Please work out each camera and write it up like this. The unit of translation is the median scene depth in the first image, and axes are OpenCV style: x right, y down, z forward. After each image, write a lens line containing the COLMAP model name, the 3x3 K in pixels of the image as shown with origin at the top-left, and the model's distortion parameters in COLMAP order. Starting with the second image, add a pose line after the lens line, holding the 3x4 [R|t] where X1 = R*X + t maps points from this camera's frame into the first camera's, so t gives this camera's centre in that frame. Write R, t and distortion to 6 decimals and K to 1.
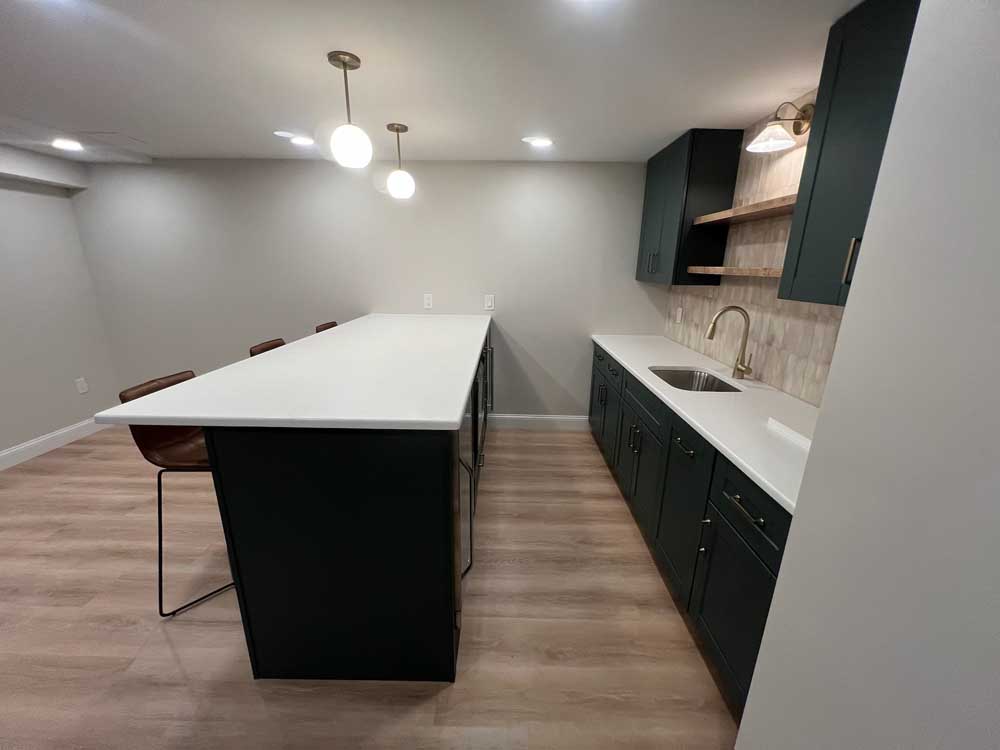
lens RADIAL K [[399.1, 0, 500.4], [0, 399.1, 378.1], [0, 0, 1]] dist [0.000140, 0.000211]
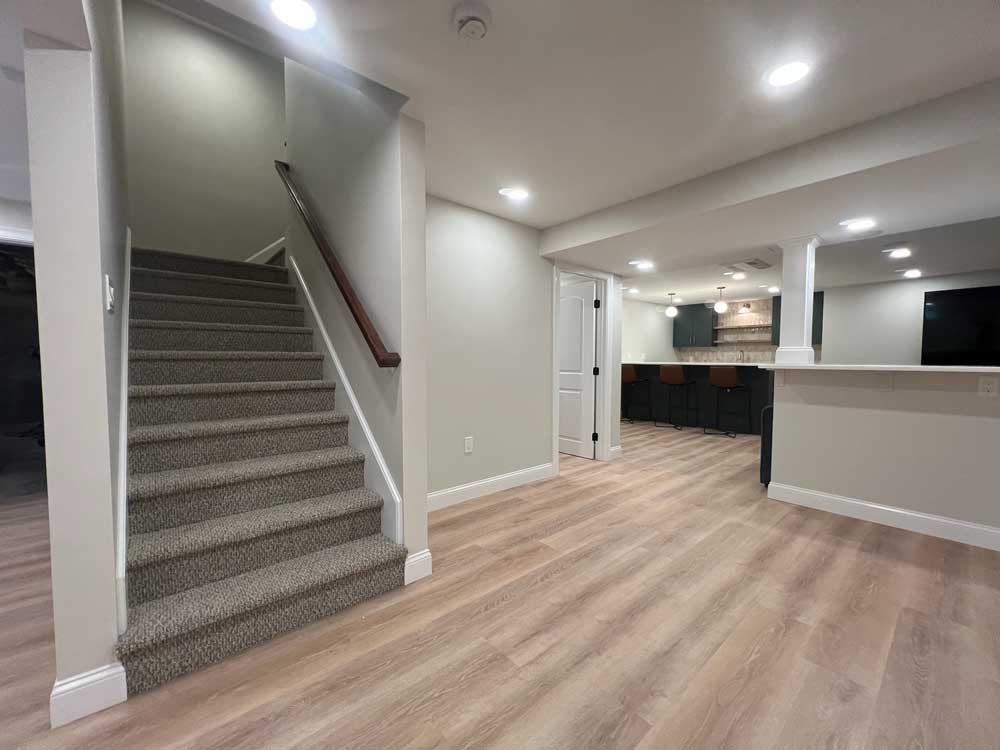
lens RADIAL K [[399.1, 0, 500.4], [0, 399.1, 378.1], [0, 0, 1]] dist [0.000140, 0.000211]
pose [[0.743907, -0.044963, 0.666769, -3.383476], [0.189256, 0.971063, -0.145668, 0.177976], [-0.640925, 0.234553, 0.730890, -0.210240]]
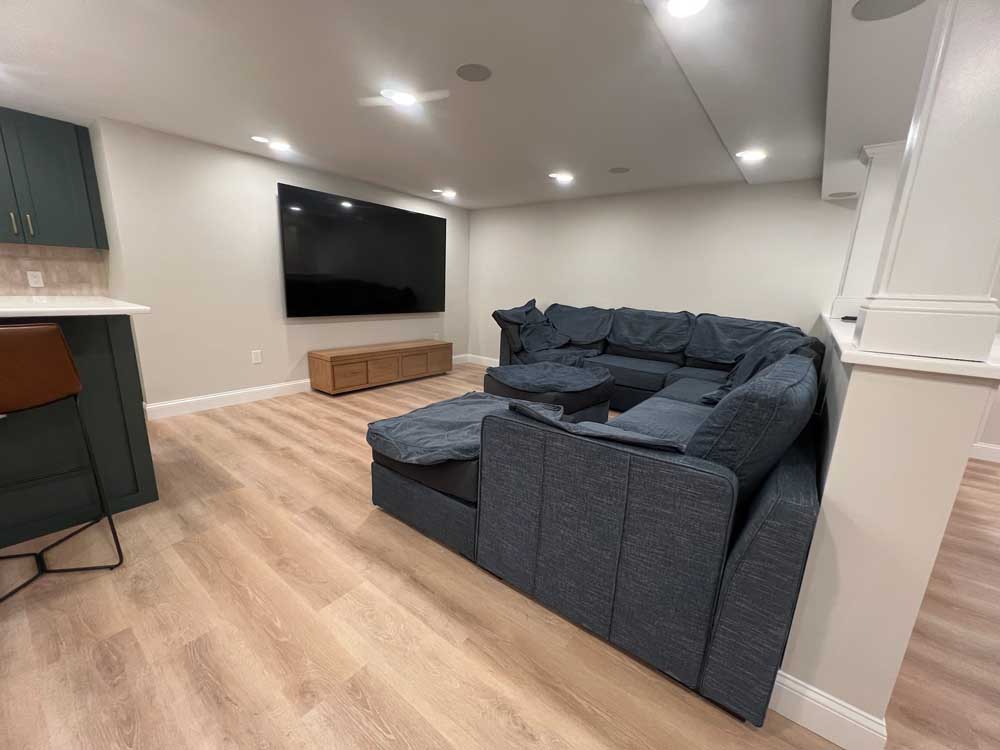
lens RADIAL K [[399.1, 0, 500.4], [0, 399.1, 378.1], [0, 0, 1]] dist [0.000140, 0.000211]
pose [[-0.799616, -0.173158, 0.575004, -1.563880], [0.118897, 0.892918, 0.434236, -0.089166], [-0.588623, 0.415588, -0.693404, 0.715580]]
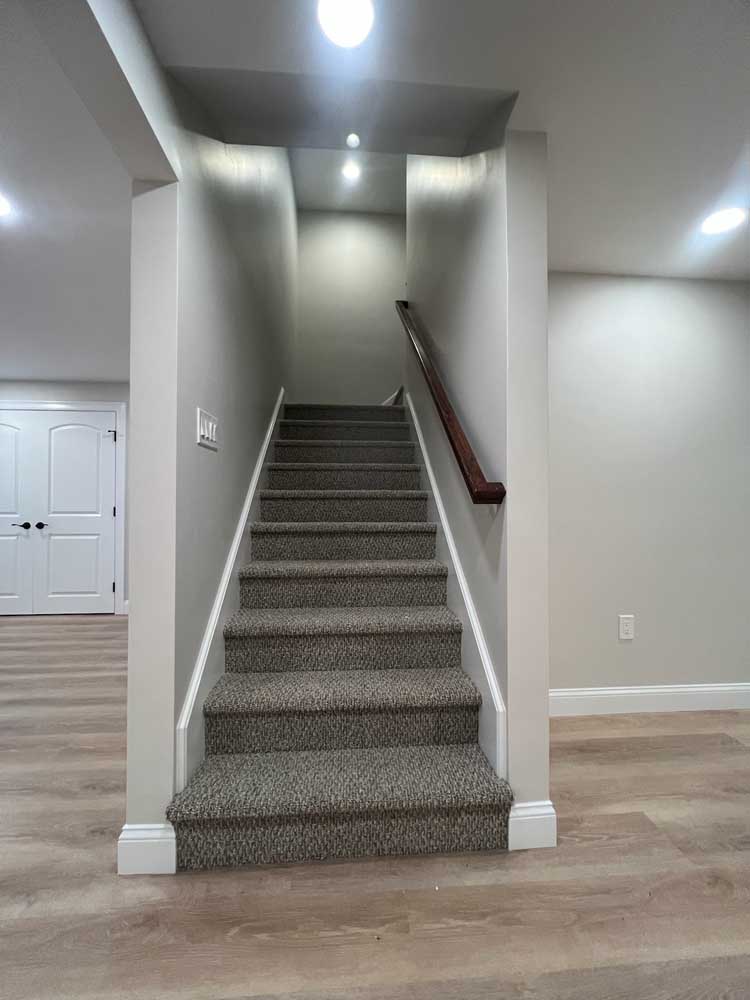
lens RADIAL K [[399.1, 0, 375.0], [0, 399.1, 500.0], [0, 0, 1]] dist [0.000140, 0.000211]
pose [[0.995711, -0.010539, 0.091919, -3.165707], [0.036121, 0.958930, -0.281334, 0.127923], [-0.085179, 0.283448, 0.955197, 0.074913]]
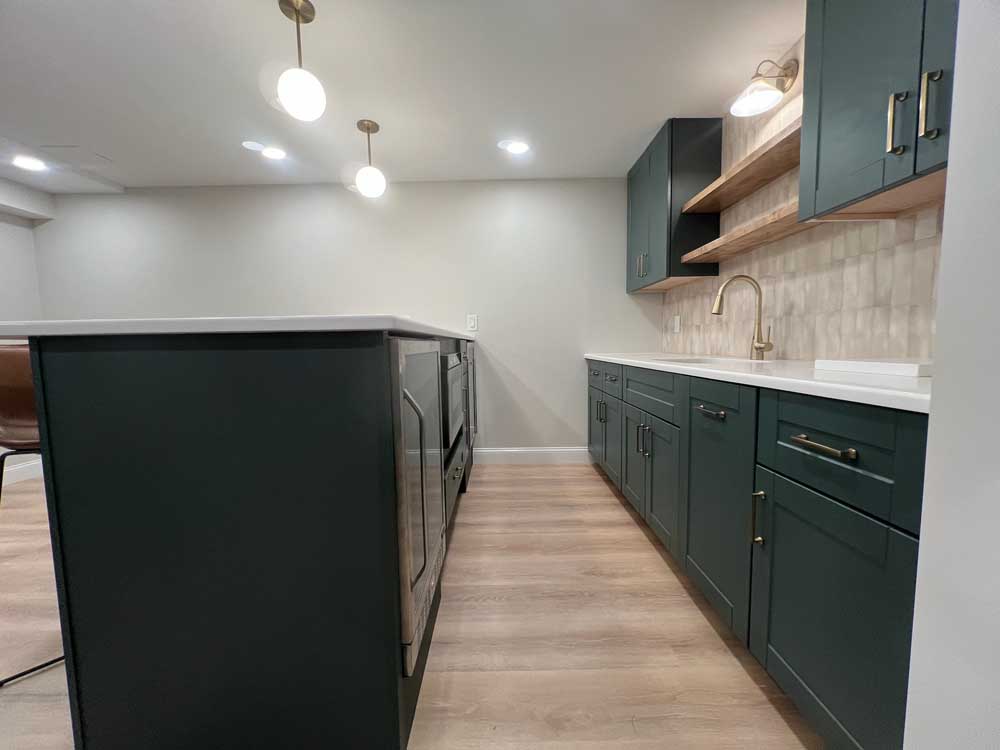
lens RADIAL K [[399.1, 0, 500.4], [0, 399.1, 378.1], [0, 0, 1]] dist [0.000140, 0.000211]
pose [[0.999424, -0.031501, 0.012612, 0.034112], [0.033348, 0.980540, -0.193468, 0.181964], [-0.006272, 0.193777, 0.981026, 0.171438]]
